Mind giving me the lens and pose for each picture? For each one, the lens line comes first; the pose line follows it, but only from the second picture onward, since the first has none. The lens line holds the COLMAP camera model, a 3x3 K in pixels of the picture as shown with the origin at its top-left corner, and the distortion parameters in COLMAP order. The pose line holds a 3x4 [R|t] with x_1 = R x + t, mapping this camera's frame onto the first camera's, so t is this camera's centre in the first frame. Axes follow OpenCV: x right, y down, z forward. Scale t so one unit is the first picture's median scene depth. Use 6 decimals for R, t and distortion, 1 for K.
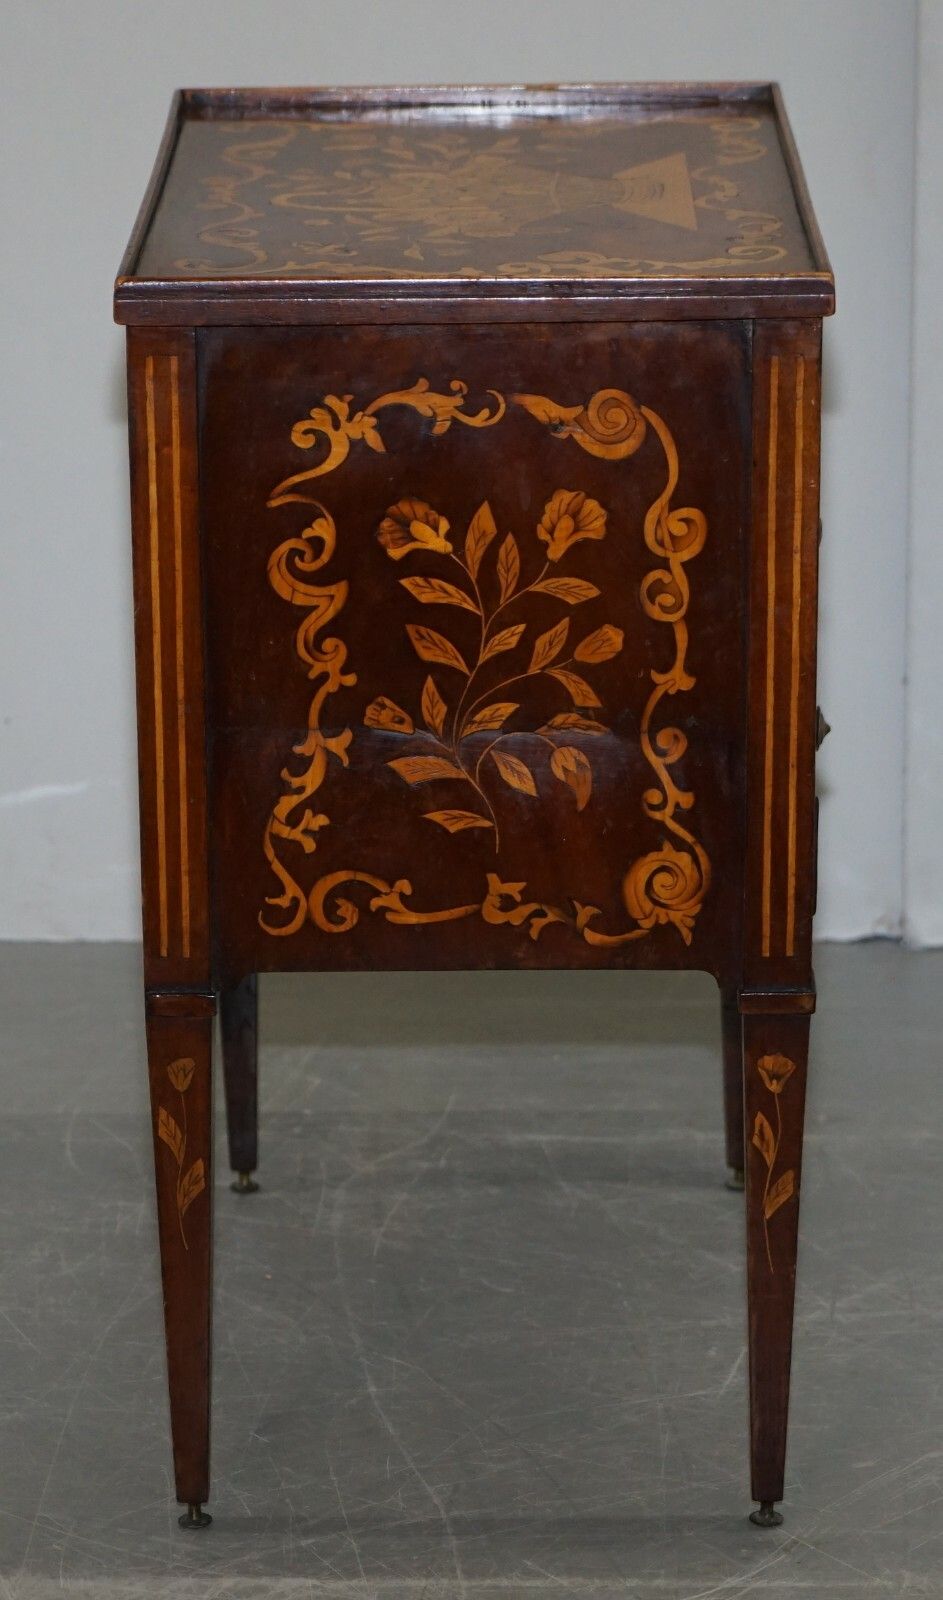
lens RADIAL K [[3666.0, 0, 472.9], [0, 3666.0, 798.3], [0, 0, 1]] dist [-0.007915, 0.000000]
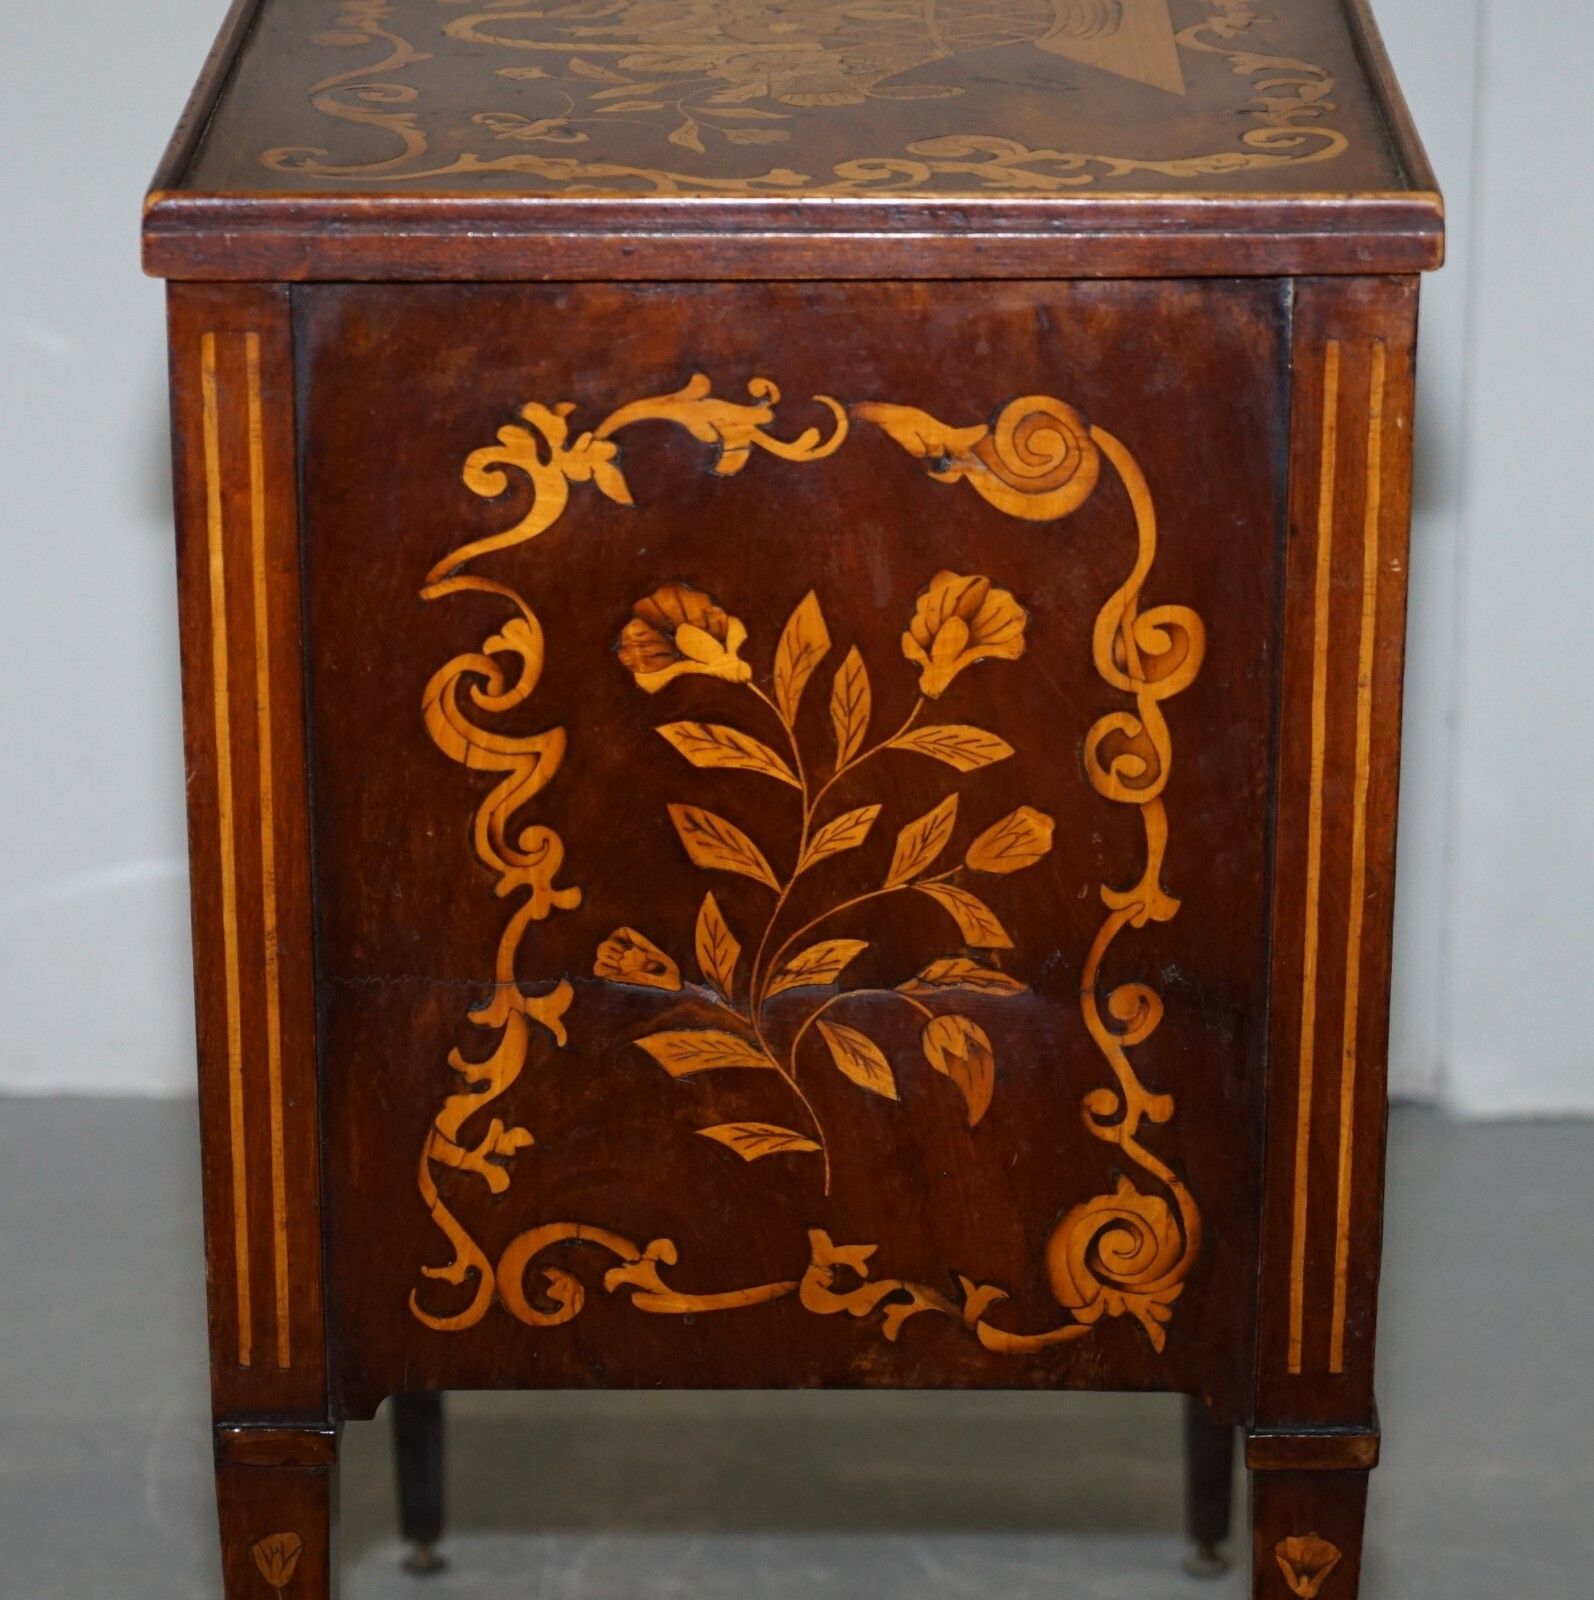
lens RADIAL K [[4061.3, 0, 801.4], [0, 4061.3, 683.7], [0, 0, 1]] dist [-0.033675, 0.000000]
pose [[0.999976, 0.006838, 0.000718, 0.001643], [-0.006862, 0.999151, 0.040631, -0.091273], [-0.000439, -0.040635, 0.999174, 0.375620]]
